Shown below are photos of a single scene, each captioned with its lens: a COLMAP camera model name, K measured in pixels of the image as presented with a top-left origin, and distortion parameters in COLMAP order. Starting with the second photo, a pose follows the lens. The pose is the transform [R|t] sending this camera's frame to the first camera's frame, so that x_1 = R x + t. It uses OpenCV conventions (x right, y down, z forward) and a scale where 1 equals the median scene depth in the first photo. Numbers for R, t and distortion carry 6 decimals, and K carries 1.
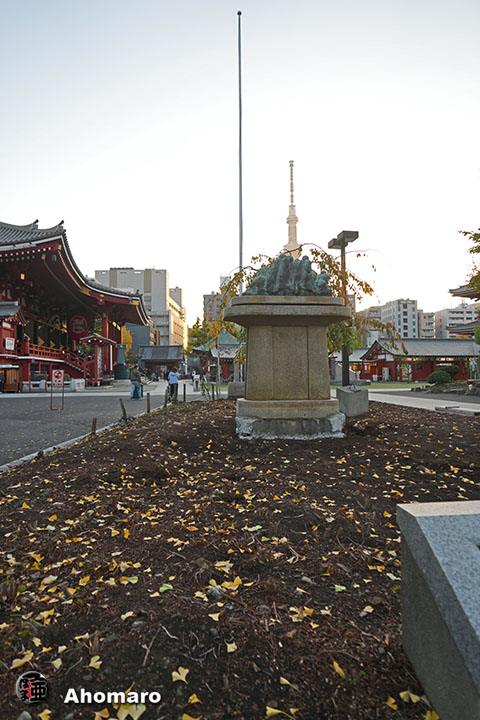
lens RADIAL K [[477.7, 0, 242.0], [0, 477.7, 354.7], [0, 0, 1]] dist [-0.026096, 0.006673]
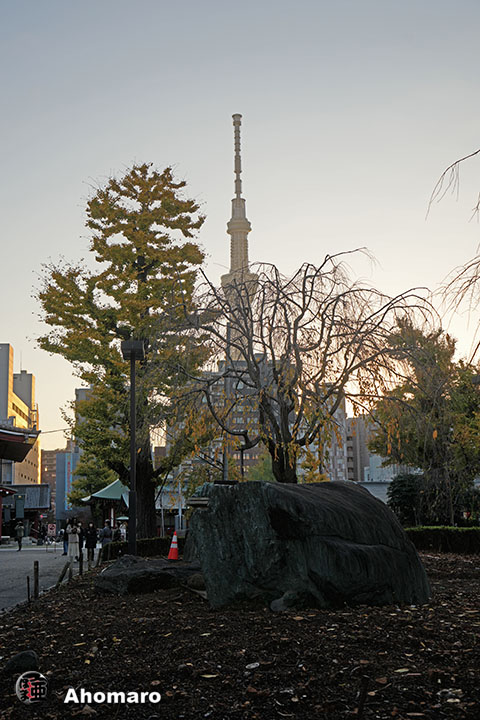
lens RADIAL K [[975.6, 0, 240.5], [0, 975.6, 361.7], [0, 0, 1]] dist [0.033354, 0.000000]
pose [[0.994499, 0.007834, 0.104454, -0.027821], [0.006253, 0.990982, -0.133852, -0.011084], [-0.104561, 0.133769, 0.985481, -0.414647]]
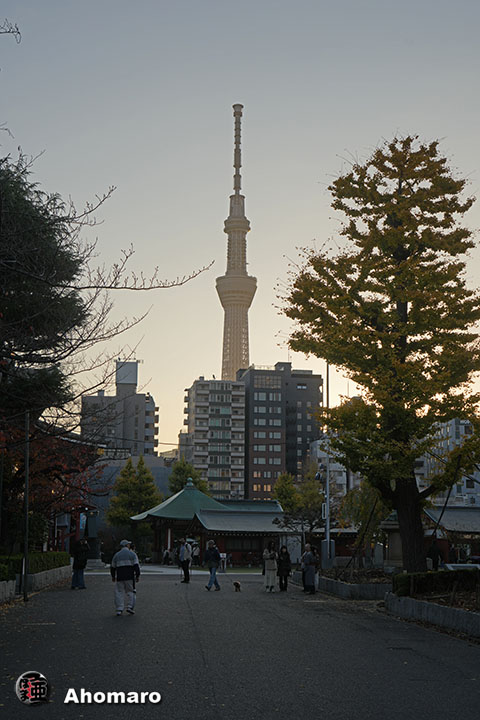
lens RADIAL K [[1056.1, 0, 242.9], [0, 1056.1, 355.5], [0, 0, 1]] dist [0.036637, 0.000000]
pose [[0.992905, 0.035444, 0.113505, -0.118563], [-0.018267, 0.988678, -0.148937, -0.010860], [-0.117498, 0.145807, 0.982311, -0.381128]]
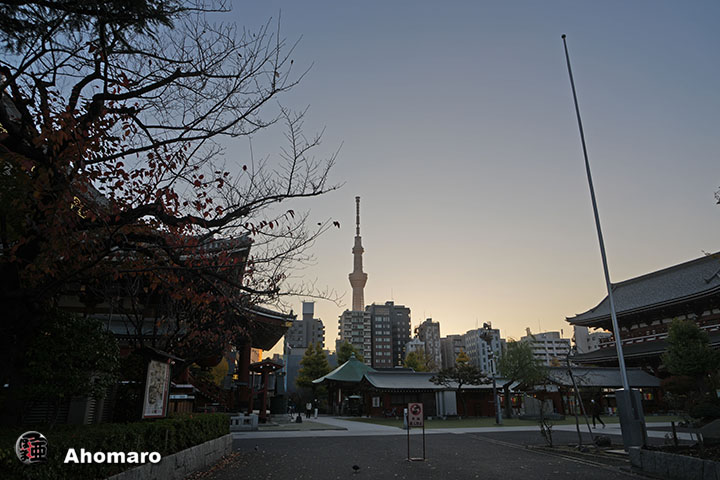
lens RADIAL K [[477.7, 0, 358.8], [0, 477.7, 237.0], [0, 0, 1]] dist [-0.026096, 0.006673]
pose [[0.993841, 0.037808, 0.104167, -0.116128], [-0.005148, 0.954736, -0.297409, 0.001113], [-0.110697, 0.295041, 0.949051, 0.043790]]
